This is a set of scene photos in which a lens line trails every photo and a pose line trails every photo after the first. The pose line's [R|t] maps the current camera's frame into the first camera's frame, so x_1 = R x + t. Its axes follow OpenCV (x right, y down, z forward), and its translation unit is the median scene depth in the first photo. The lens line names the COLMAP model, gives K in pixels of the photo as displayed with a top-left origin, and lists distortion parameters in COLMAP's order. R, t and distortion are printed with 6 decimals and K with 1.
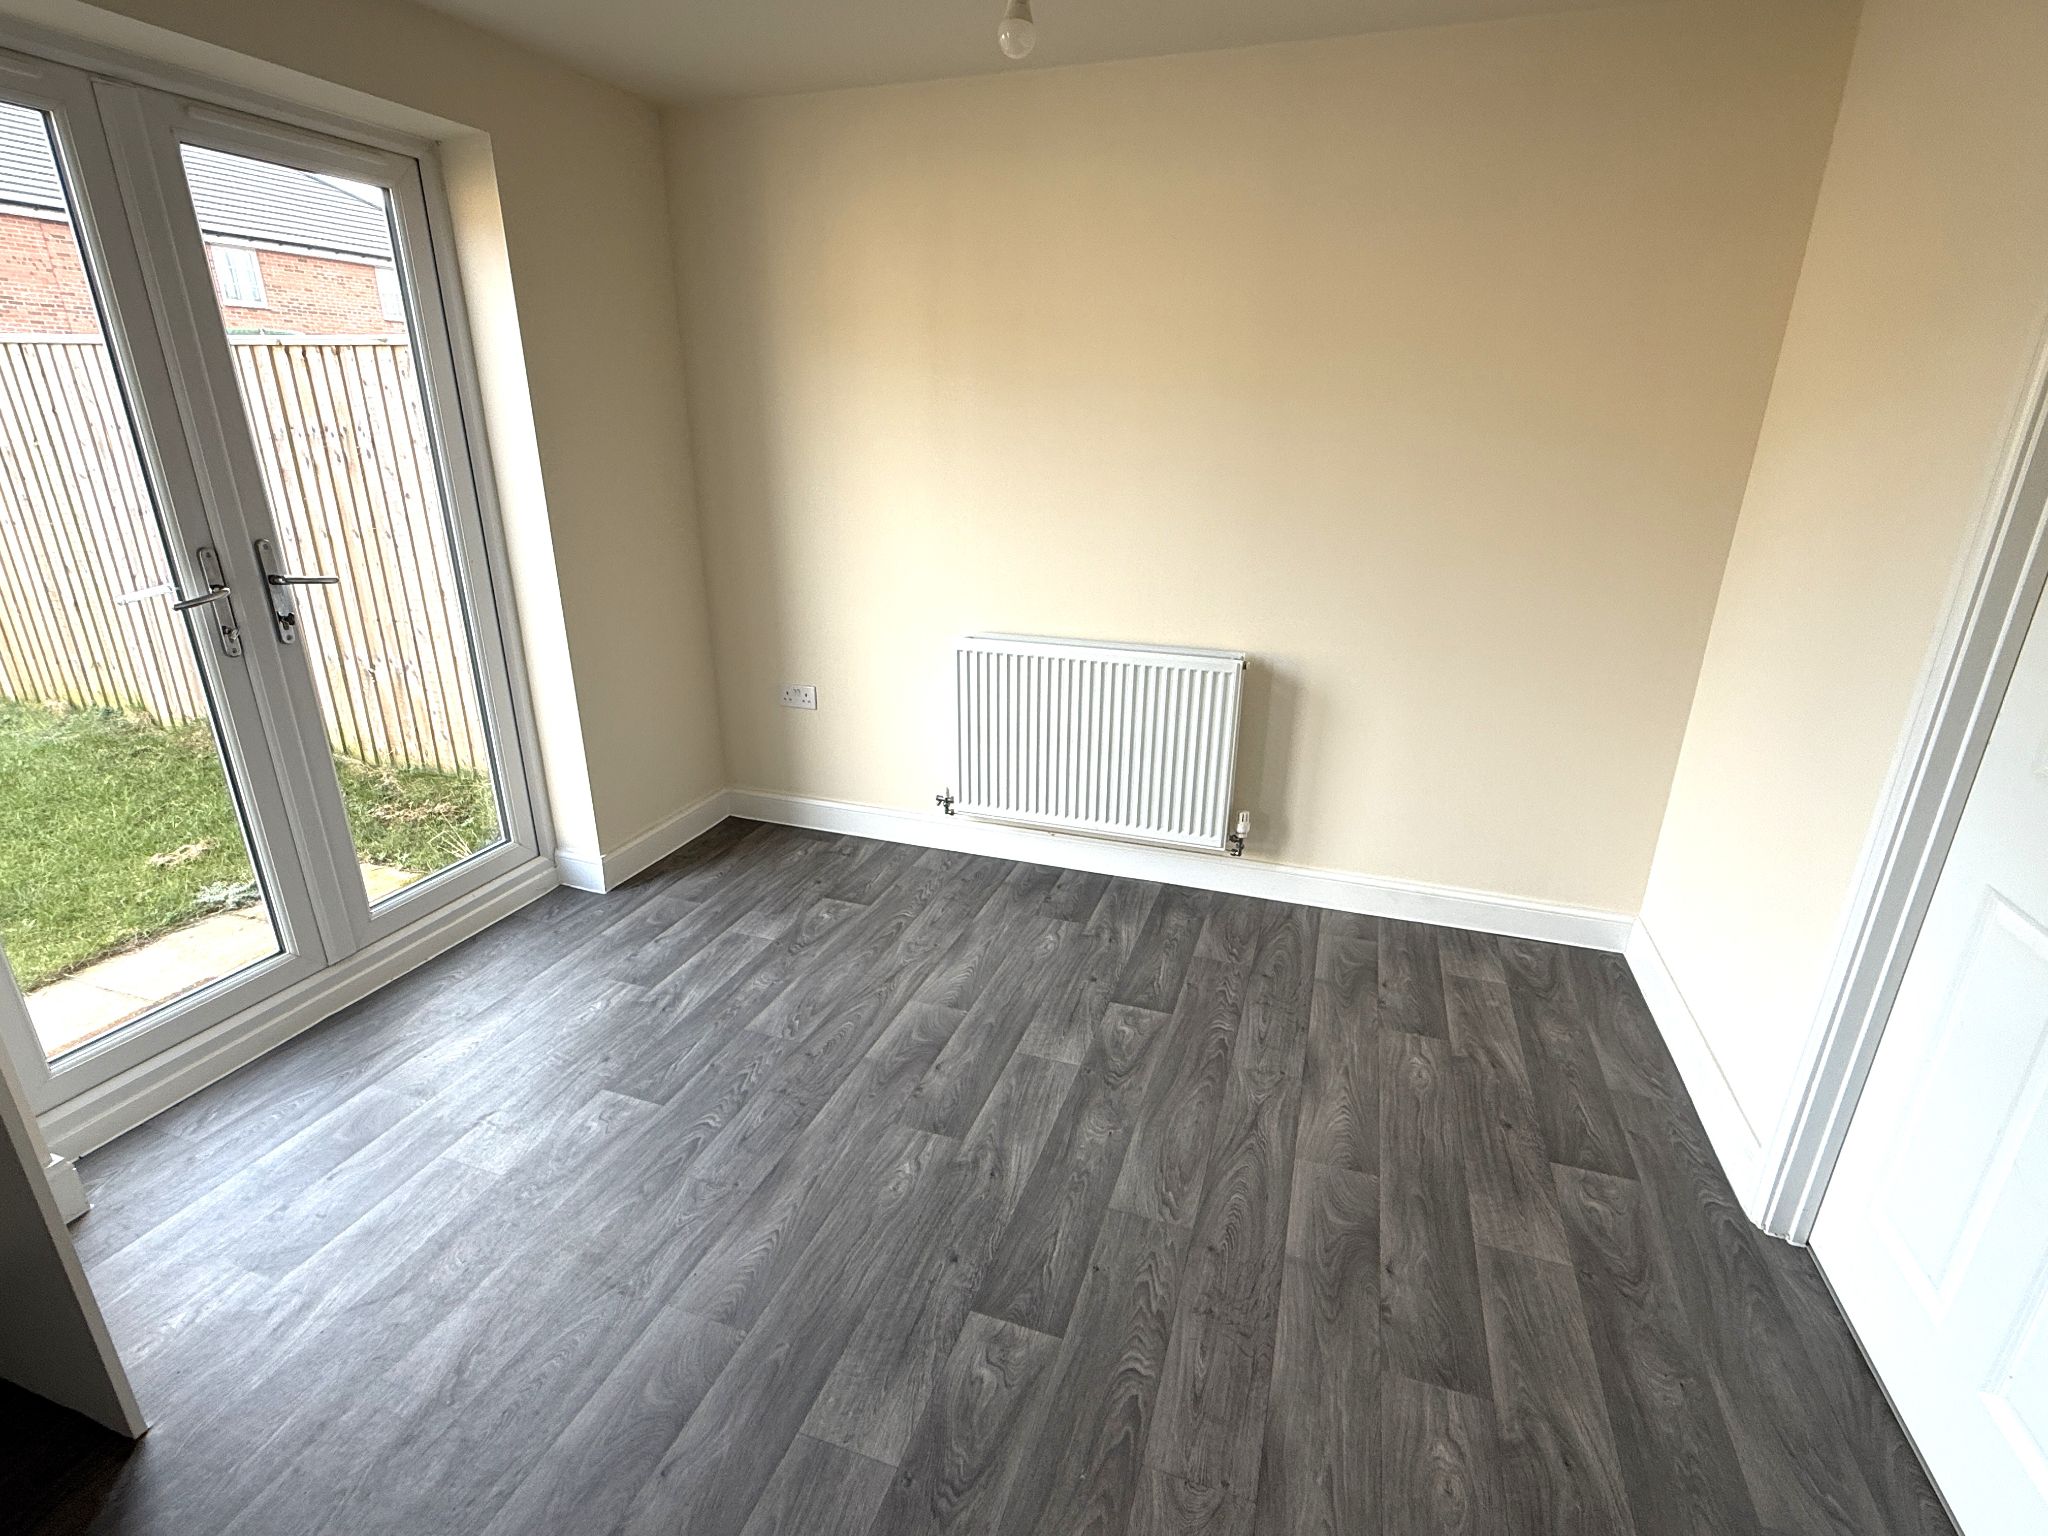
lens RADIAL K [[980.3, 0, 1020.2], [0, 980.3, 774.4], [0, 0, 1]] dist [-0.000979, -0.000136]
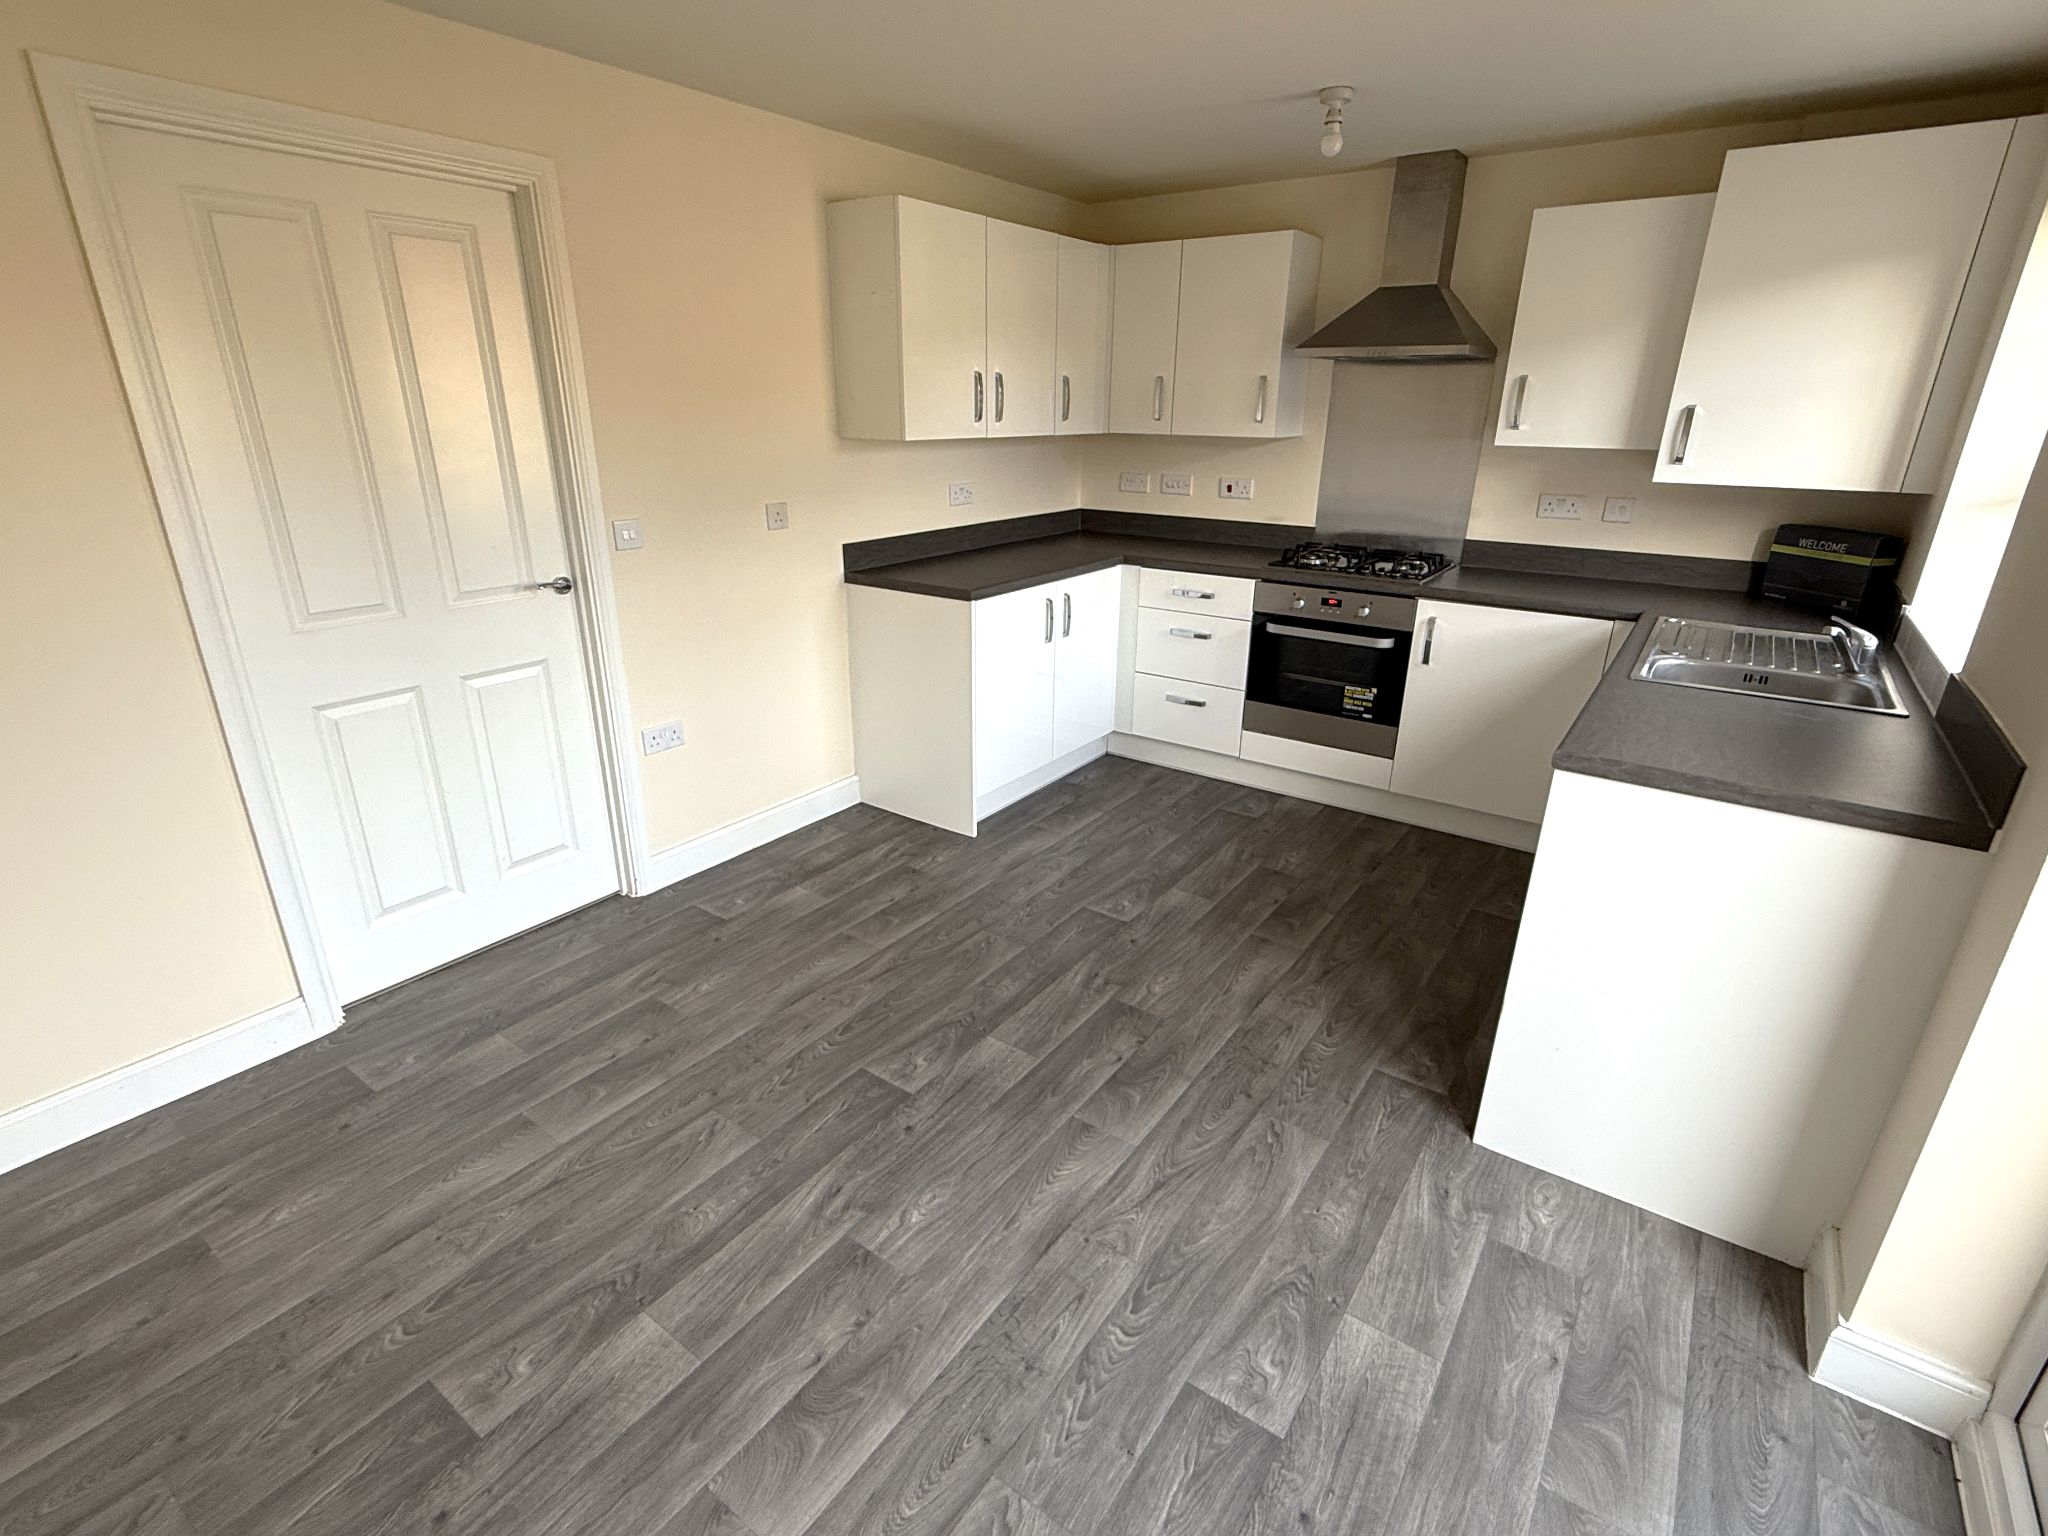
lens RADIAL K [[980.3, 0, 1020.2], [0, 980.3, 774.4], [0, 0, 1]] dist [-0.000979, -0.000136]
pose [[-0.956694, -0.118594, 0.265842, -0.452209], [0.083458, 0.763162, 0.640796, -0.583089], [-0.278875, 0.635232, -0.720214, 1.496832]]
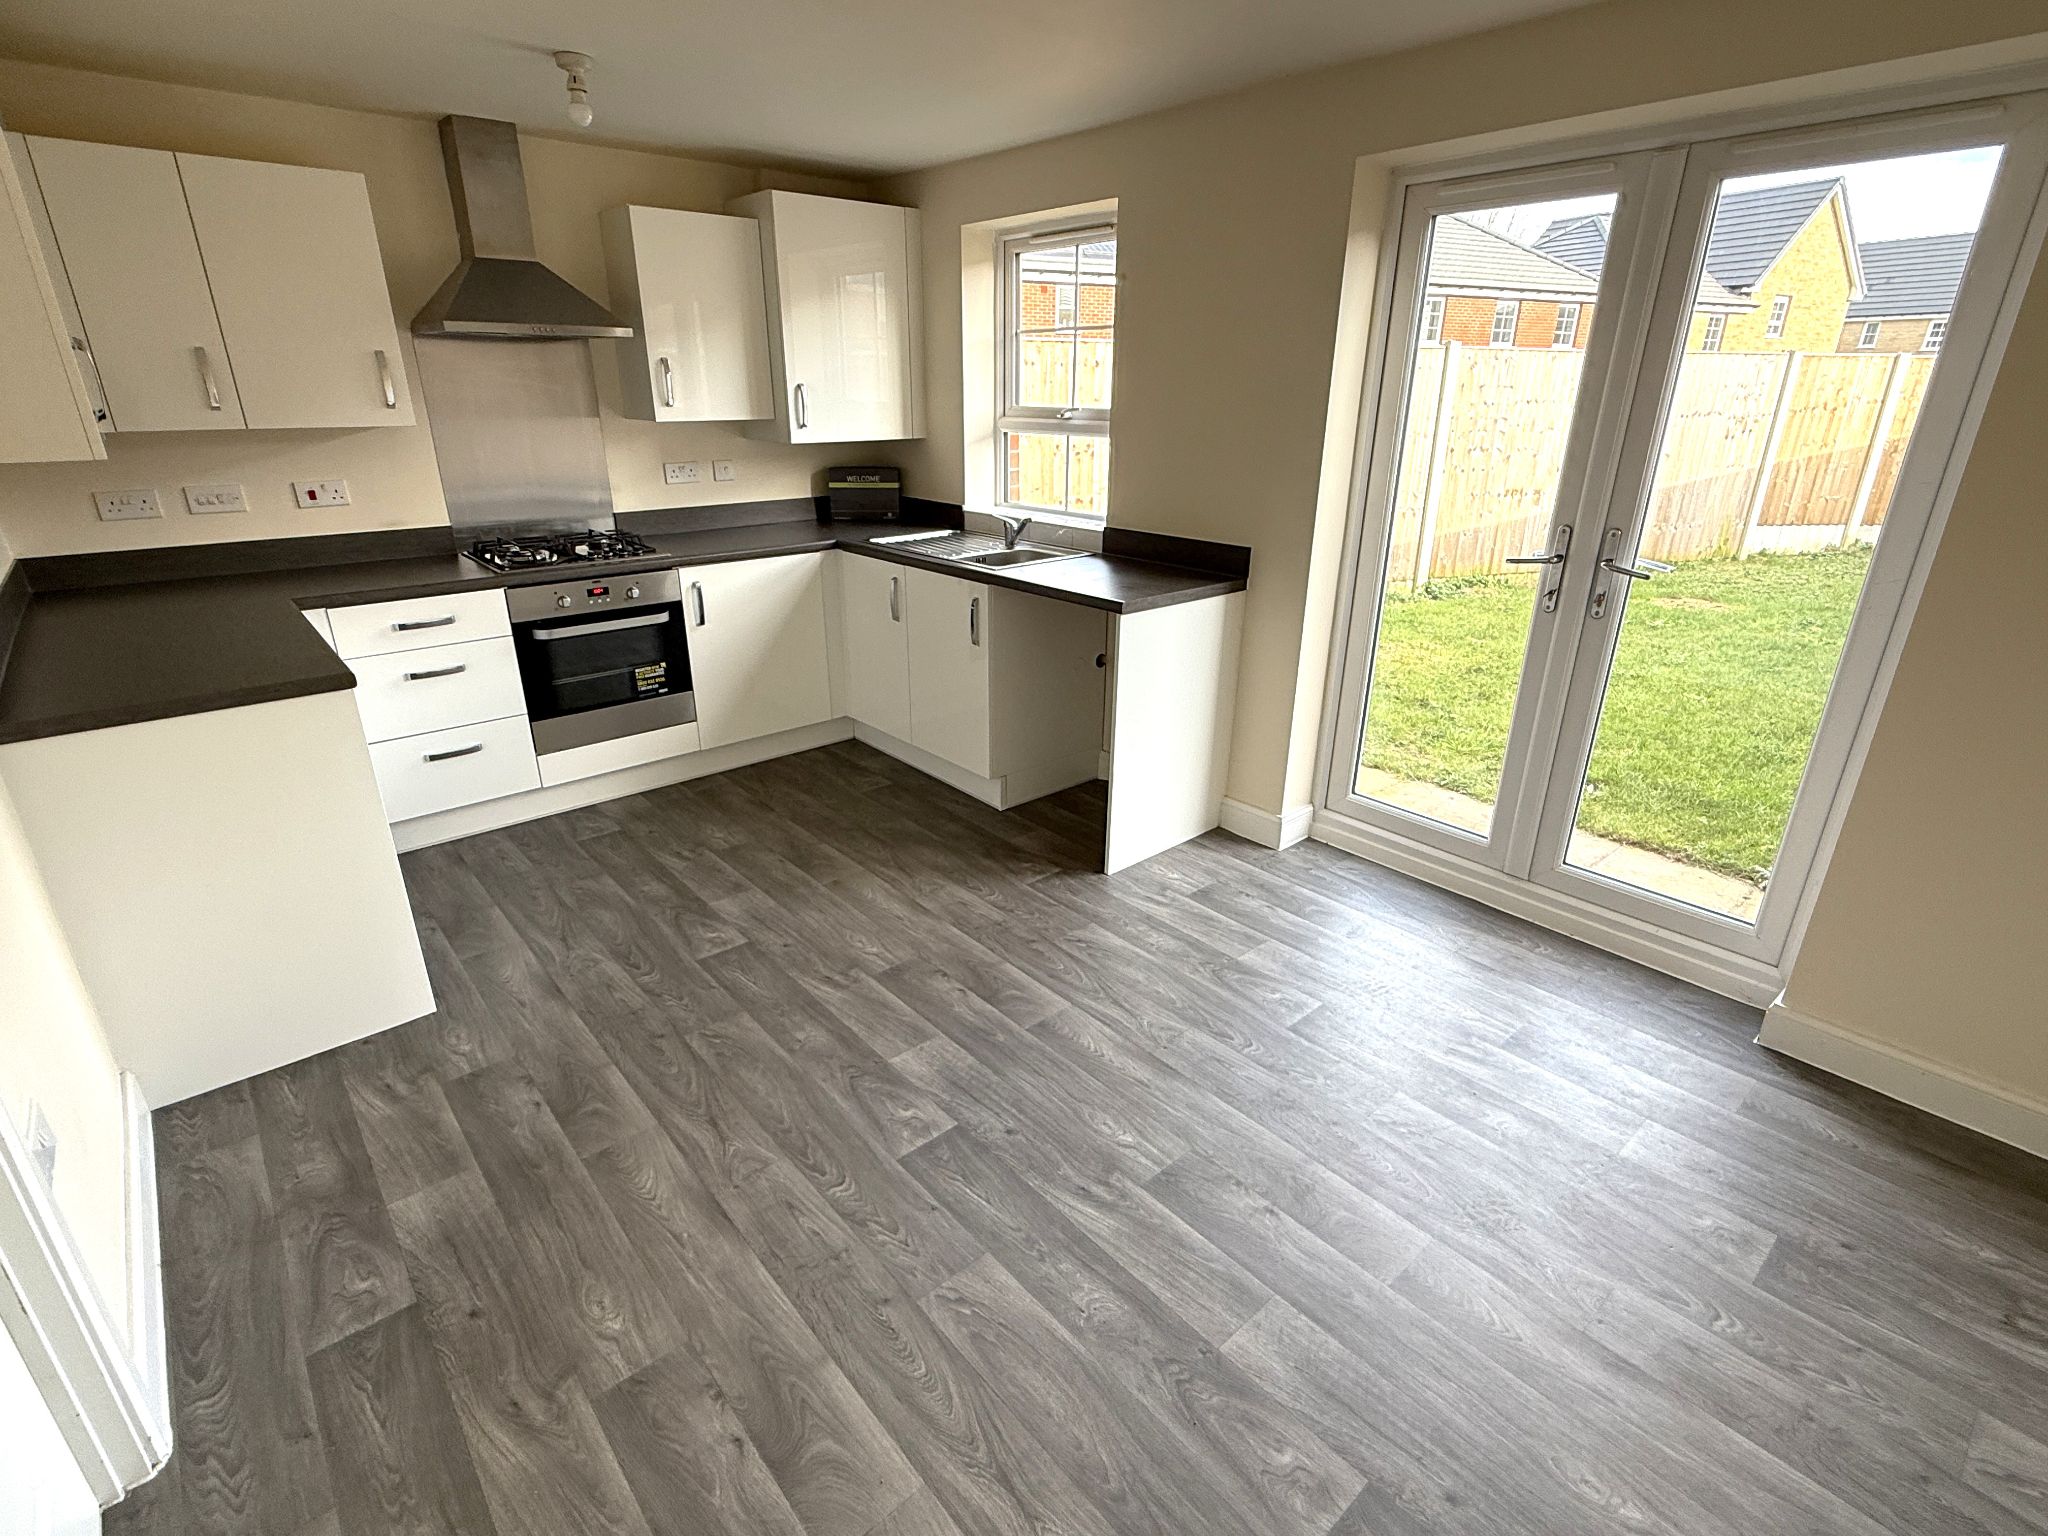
lens RADIAL K [[976.4, 0, 1021.6], [0, 976.4, 771.7], [0, 0, 1]] dist [0.000004, -0.000166]
pose [[-0.502742, 0.310817, -0.806625, 0.723161], [-0.301887, 0.811241, 0.500751, -0.448720], [0.810009, 0.495258, -0.314014, 1.123980]]
